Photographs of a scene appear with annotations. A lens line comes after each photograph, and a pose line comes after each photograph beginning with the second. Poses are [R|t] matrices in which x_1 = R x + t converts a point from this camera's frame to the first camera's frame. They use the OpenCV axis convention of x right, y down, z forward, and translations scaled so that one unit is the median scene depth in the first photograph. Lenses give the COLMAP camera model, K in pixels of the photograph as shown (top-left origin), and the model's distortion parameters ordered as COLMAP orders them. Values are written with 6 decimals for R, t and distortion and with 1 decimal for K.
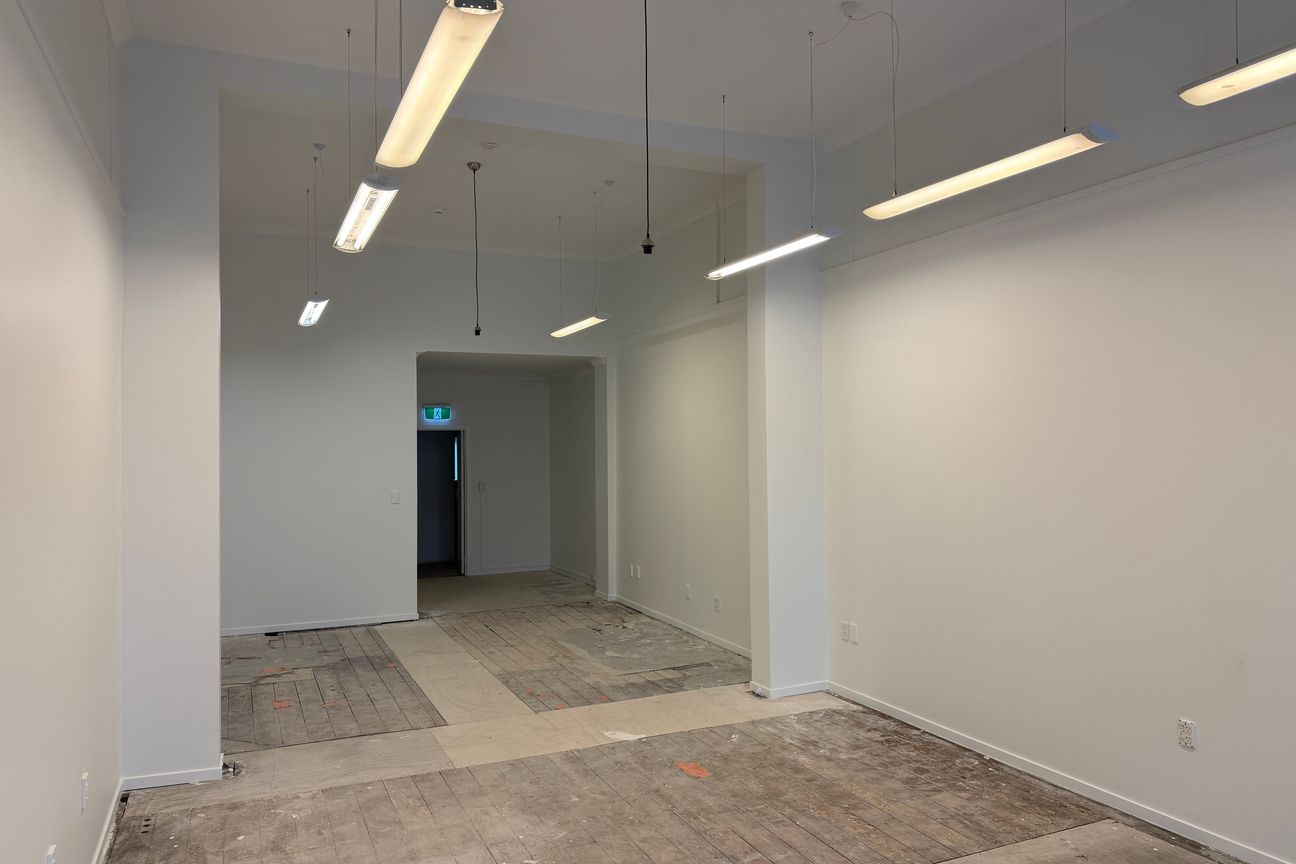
lens RADIAL K [[900.7, 0, 648.0], [0, 900.7, 432.0], [0, 0, 1]] dist [0.170717, -0.293342]
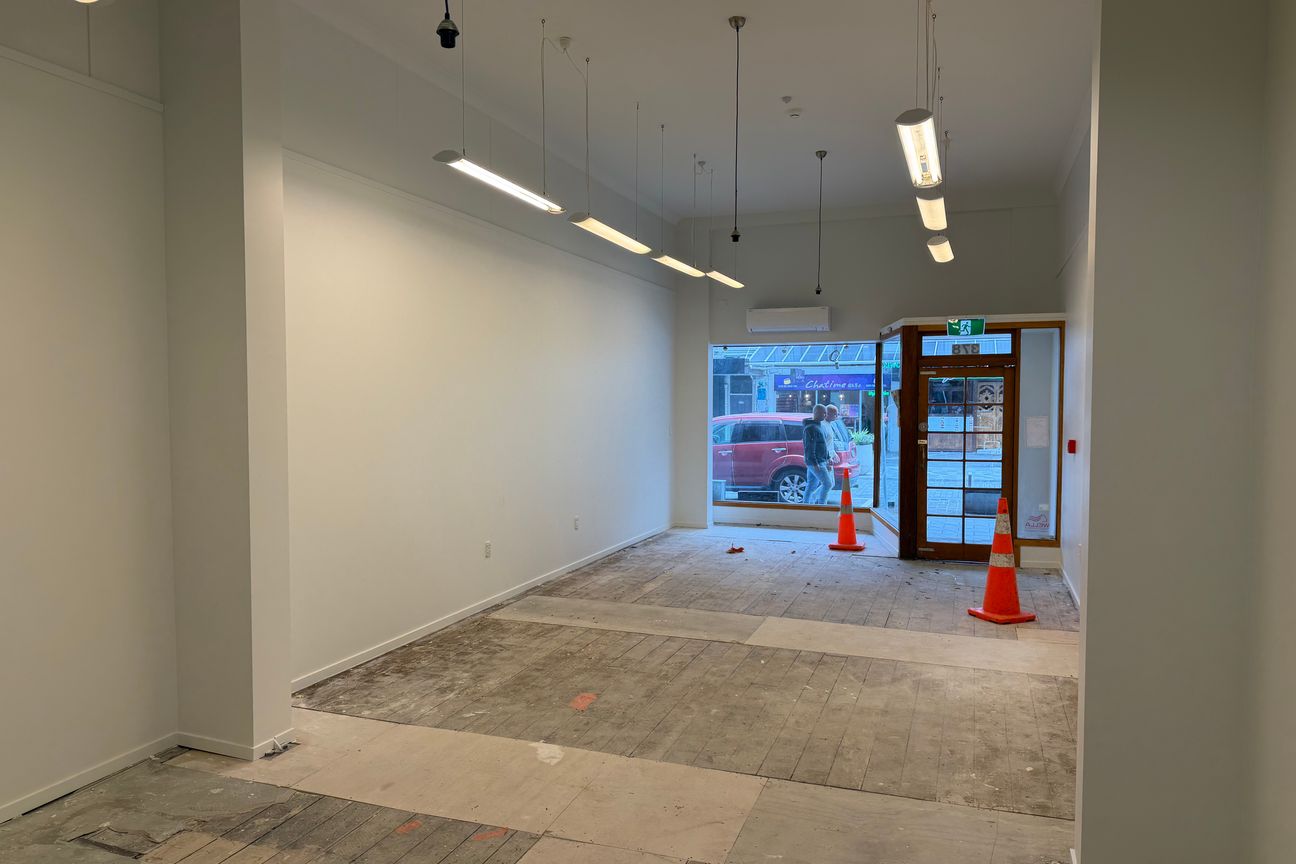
lens RADIAL K [[900.7, 0, 648.0], [0, 900.7, 432.0], [0, 0, 1]] dist [0.170717, -0.293342]
pose [[-0.721886, -0.018438, 0.691767, -0.673460], [-0.005166, 0.999761, 0.021256, 0.049451], [-0.691993, 0.011771, -0.721808, 1.630221]]
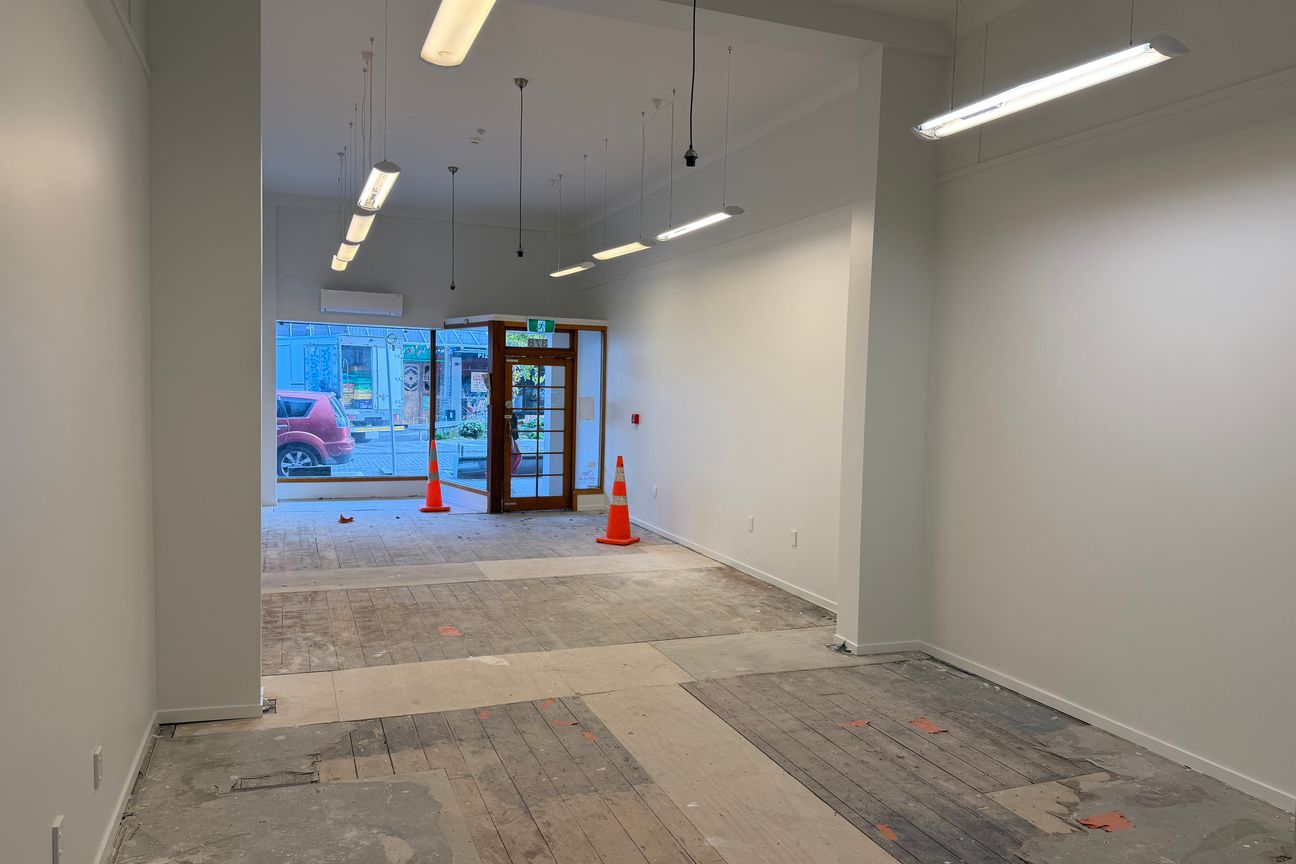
lens RADIAL K [[900.7, 0, 648.0], [0, 900.7, 432.0], [0, 0, 1]] dist [0.170717, -0.293342]
pose [[-0.998738, -0.018084, 0.046855, -0.258730], [-0.016308, 0.999144, 0.038013, 0.052672], [-0.047502, 0.037201, -0.998178, 2.132004]]
